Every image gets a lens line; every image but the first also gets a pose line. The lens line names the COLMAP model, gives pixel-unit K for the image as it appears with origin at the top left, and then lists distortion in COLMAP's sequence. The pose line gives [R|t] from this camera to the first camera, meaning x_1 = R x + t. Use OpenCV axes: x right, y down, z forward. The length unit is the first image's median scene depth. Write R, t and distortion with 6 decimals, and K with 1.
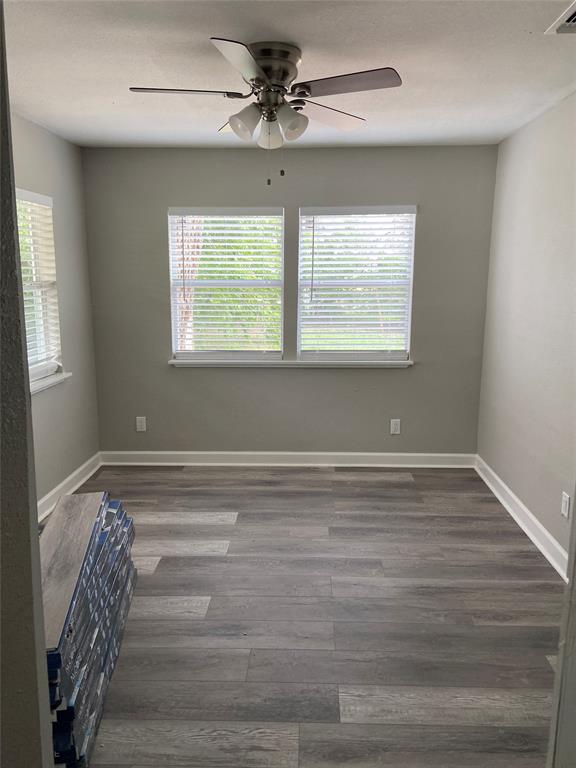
lens RADIAL K [[580.5, 0, 289.7], [0, 580.5, 383.6], [0, 0, 1]] dist [0.114932, -0.148069]
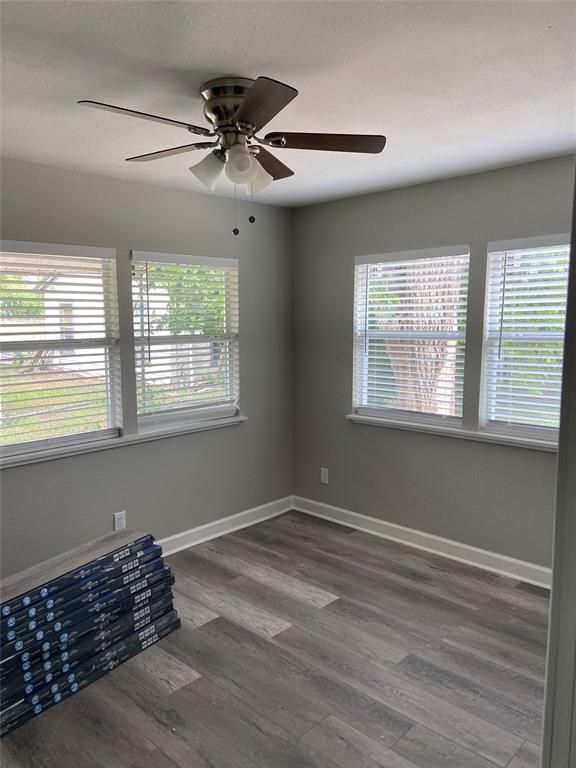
lens RADIAL K [[580.5, 0, 289.7], [0, 580.5, 383.6], [0, 0, 1]] dist [0.114932, -0.148069]
pose [[0.735545, 0.069831, -0.673868, 0.404614], [-0.115862, 0.992986, -0.023566, -0.063160], [0.667495, 0.095410, 0.738476, 0.259634]]
